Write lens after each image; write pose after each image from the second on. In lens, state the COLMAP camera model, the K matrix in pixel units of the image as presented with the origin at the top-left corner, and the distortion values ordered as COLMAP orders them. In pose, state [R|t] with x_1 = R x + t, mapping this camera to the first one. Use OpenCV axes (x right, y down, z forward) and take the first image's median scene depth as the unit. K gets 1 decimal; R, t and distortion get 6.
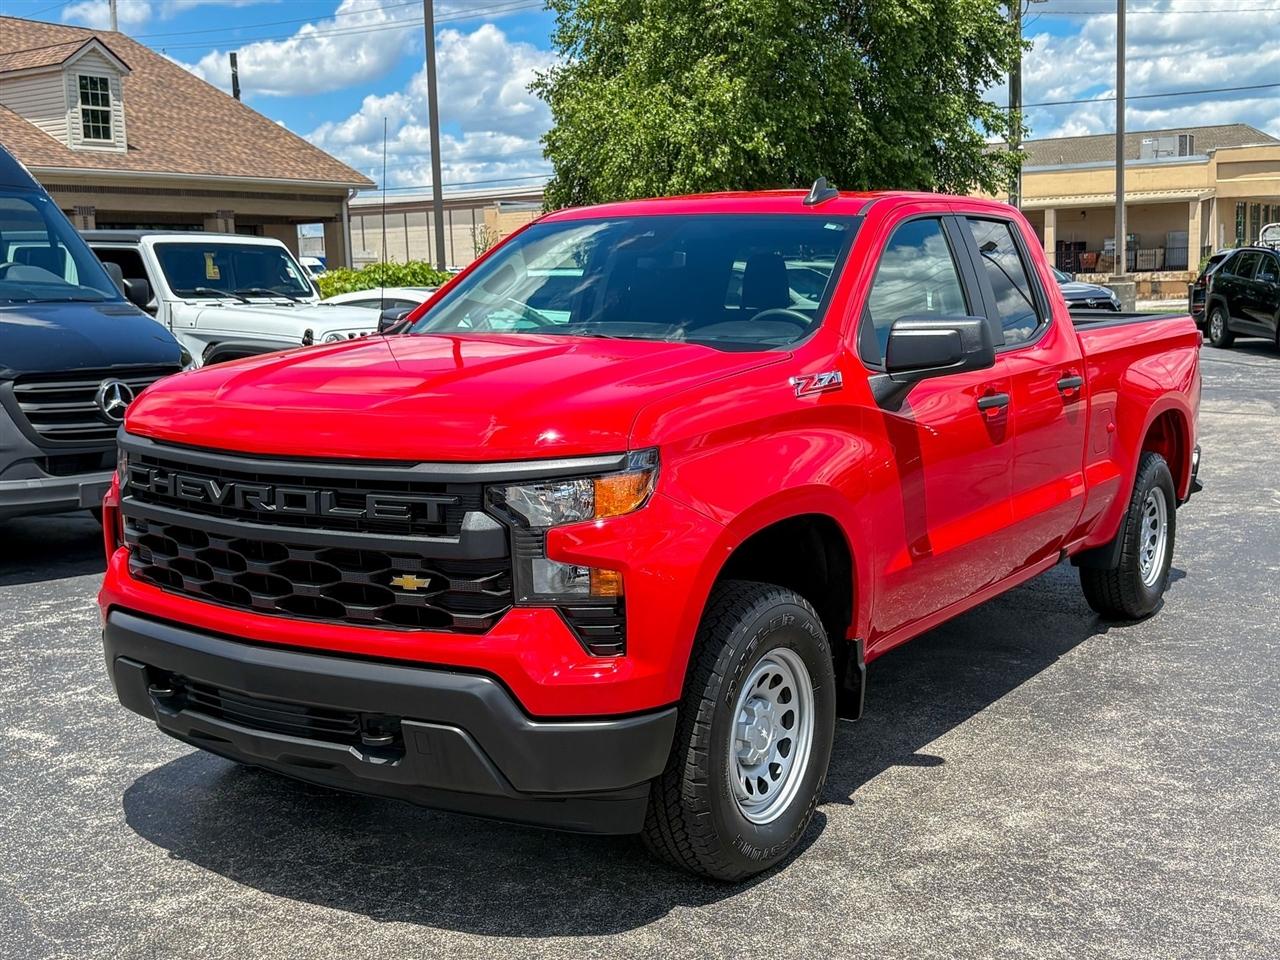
lens RADIAL K [[1938.5, 0, 663.6], [0, 1938.5, 482.4], [0, 0, 1]] dist [0.057419, 0.000000]
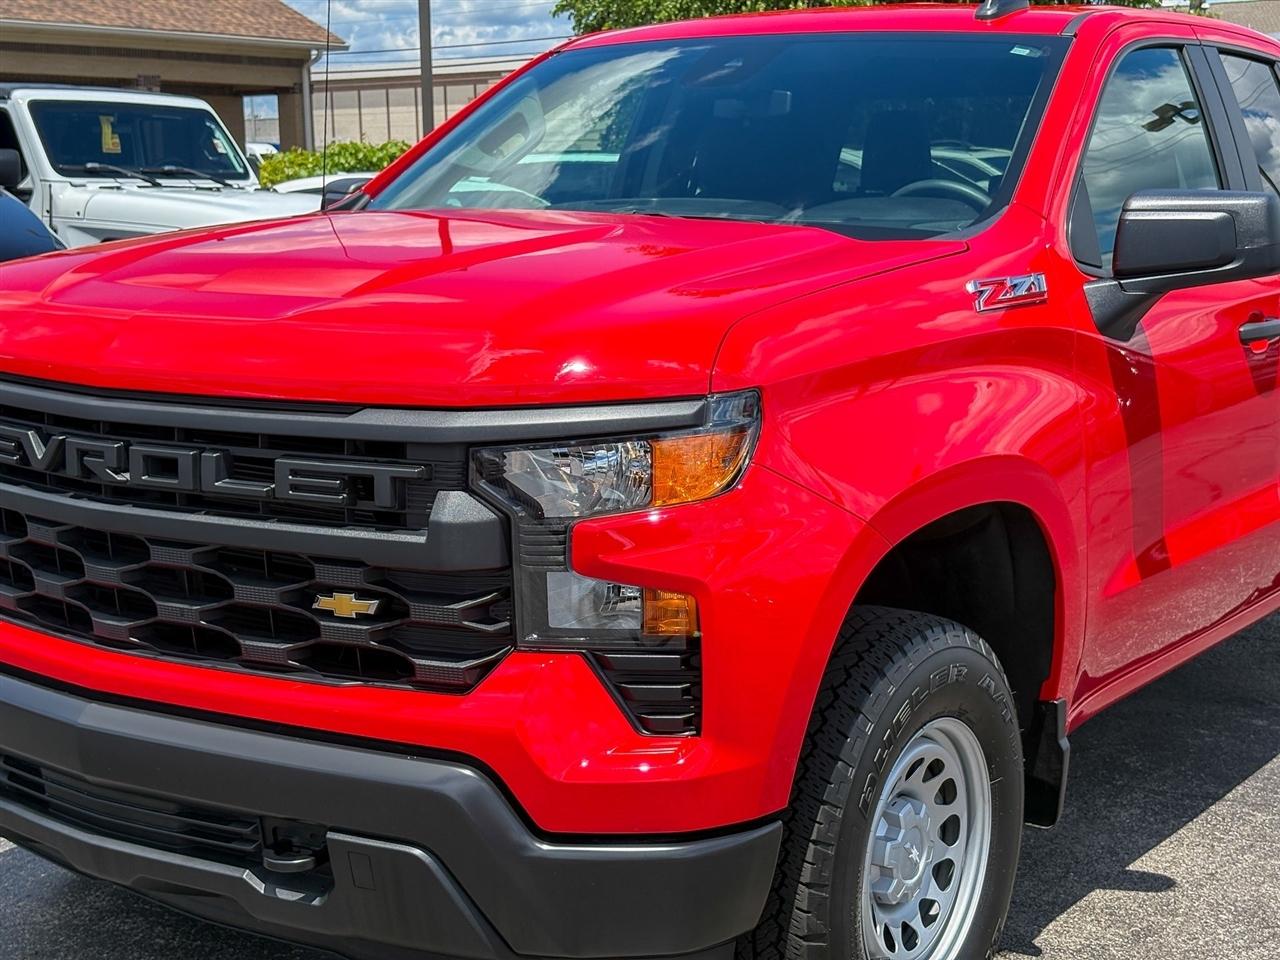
lens RADIAL K [[1938.5, 0, 636.1], [0, 1938.5, 520.4], [0, 0, 1]] dist [0.057419, 0.000000]
pose [[0.999631, 0.018960, -0.019449, -0.027186], [-0.018152, 0.998997, 0.040933, -0.001408], [0.020205, -0.040565, 0.998973, 0.377920]]
